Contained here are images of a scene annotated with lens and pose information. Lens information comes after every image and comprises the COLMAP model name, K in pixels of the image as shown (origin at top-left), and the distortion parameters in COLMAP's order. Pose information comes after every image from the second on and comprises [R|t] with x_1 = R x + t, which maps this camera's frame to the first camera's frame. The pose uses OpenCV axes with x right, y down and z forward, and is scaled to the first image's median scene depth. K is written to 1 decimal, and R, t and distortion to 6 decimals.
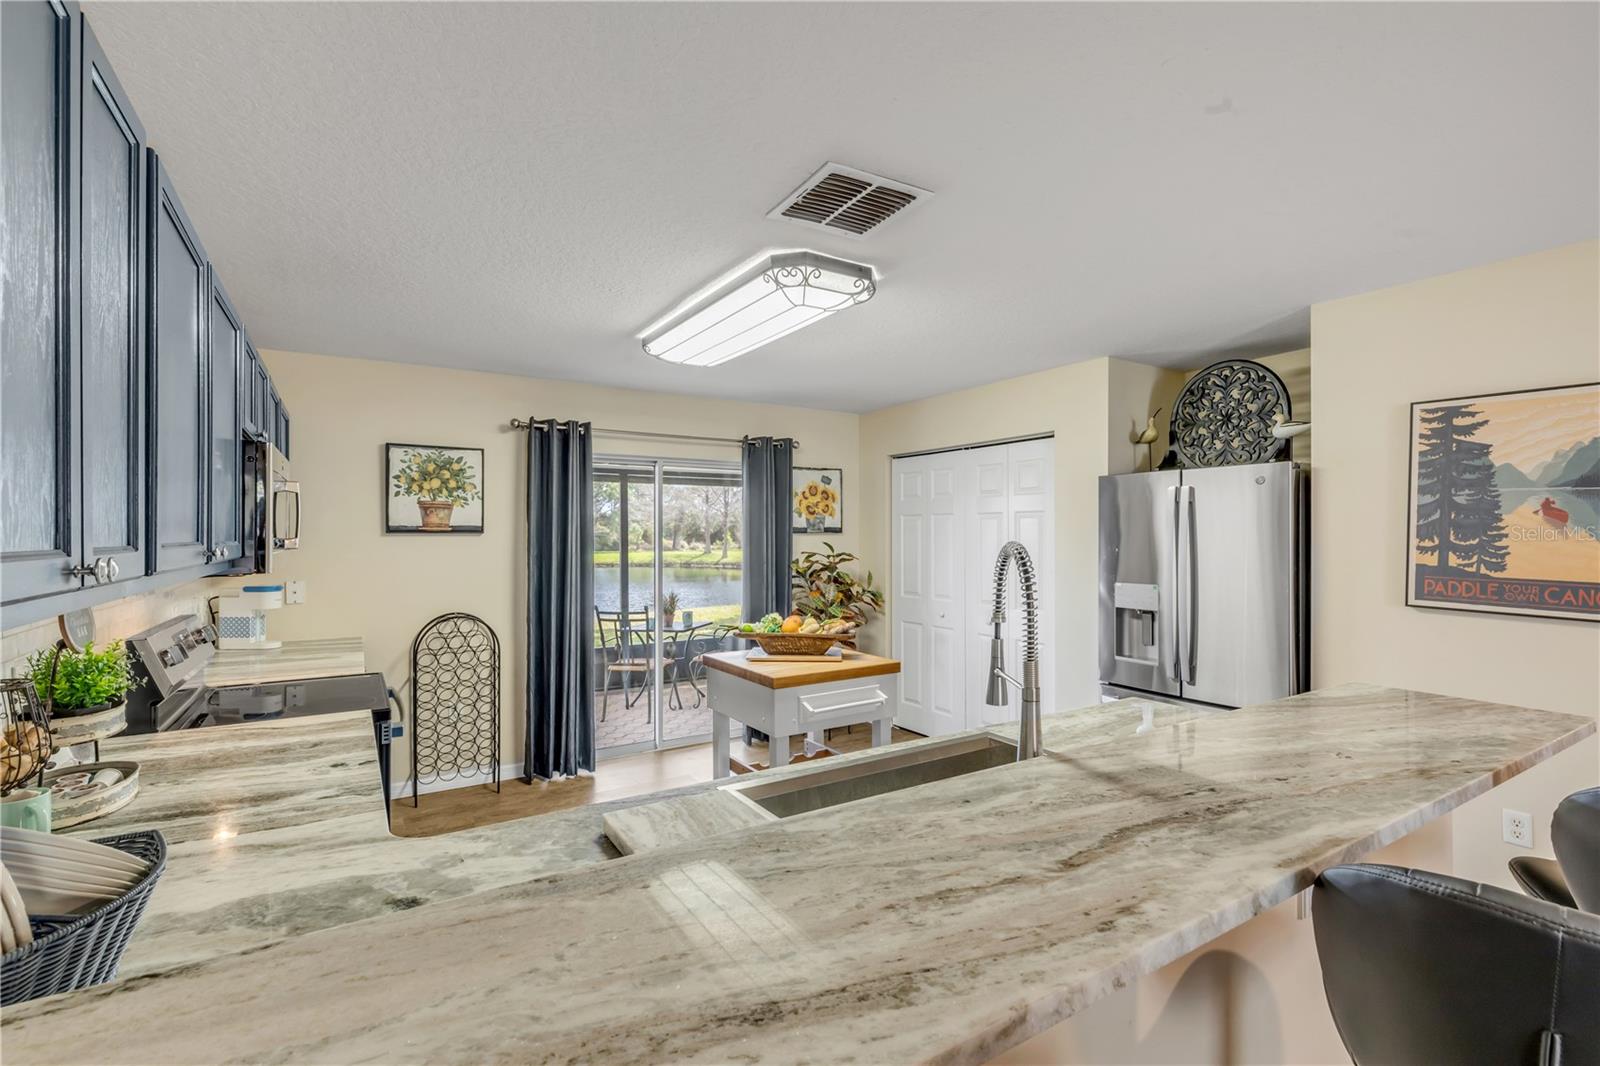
lens RADIAL K [[726.3, 0, 797.2], [0, 726.3, 533.0], [0, 0, 1]] dist [0.003000, -0.000201]
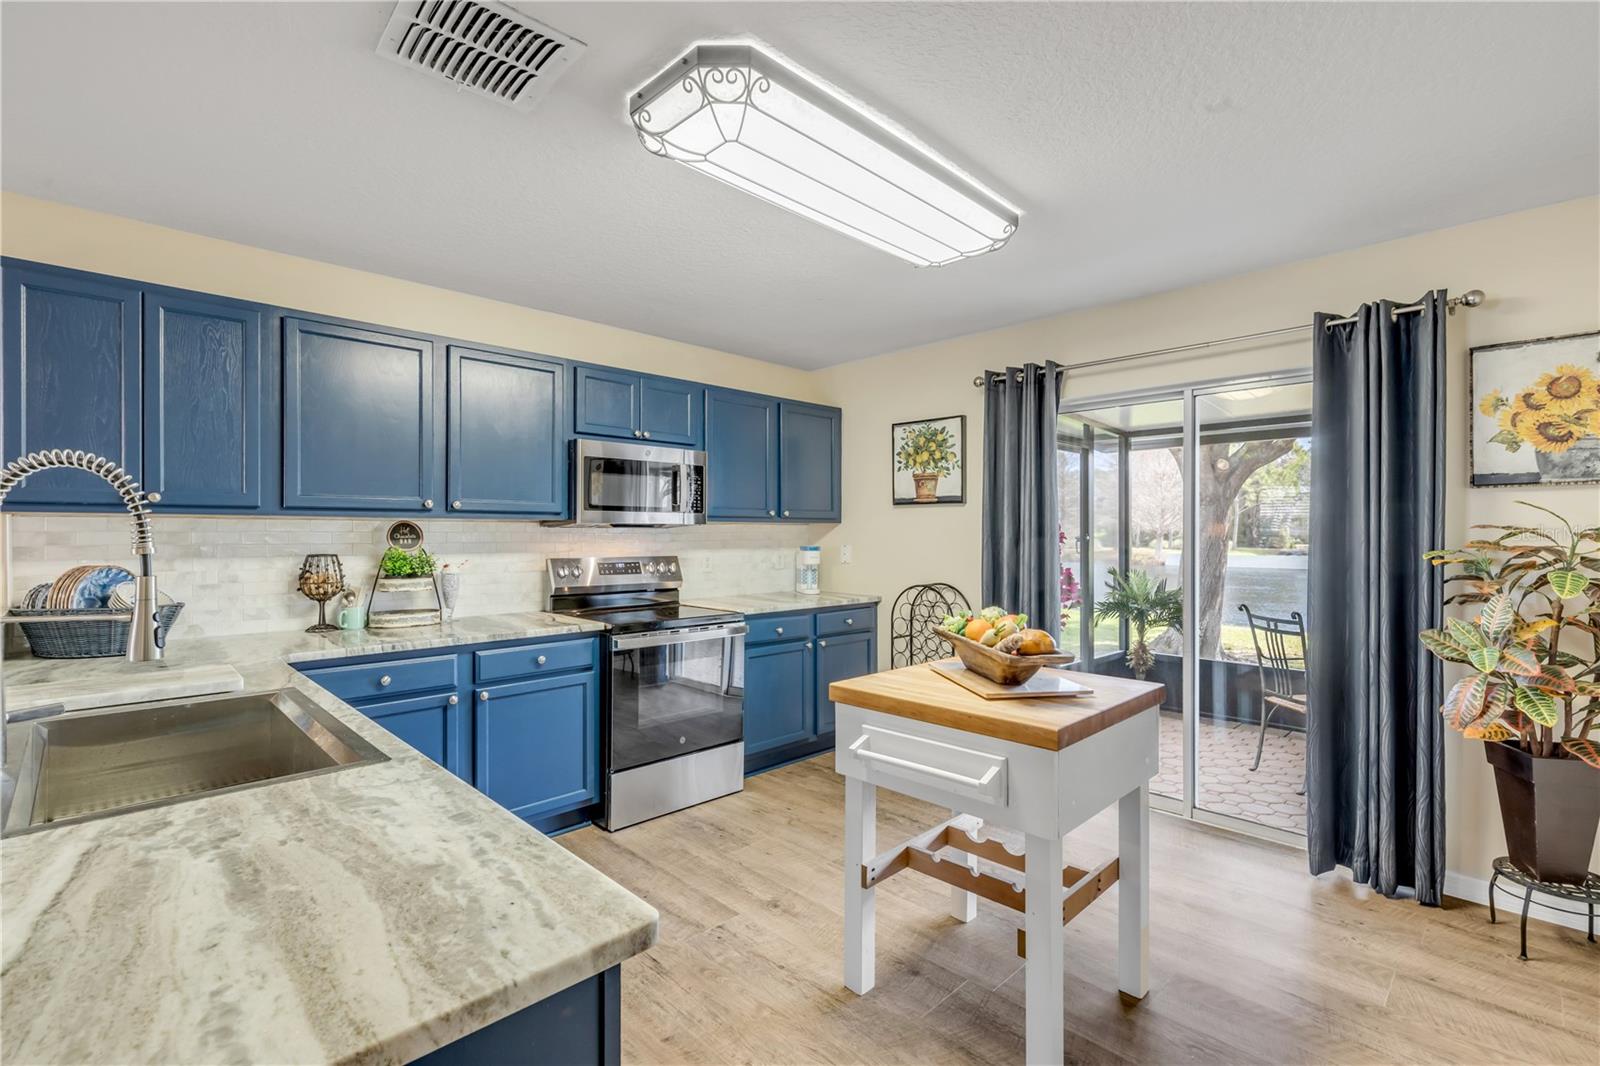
lens RADIAL K [[726.3, 0, 796.4], [0, 726.3, 532.3], [0, 0, 1]] dist [0.003000, -0.000201]
pose [[0.216338, 0.001269, -0.976318, 0.468339], [0.000002, 0.999999, 0.001300, 0.038422], [0.976319, -0.000284, 0.216338, 0.596463]]
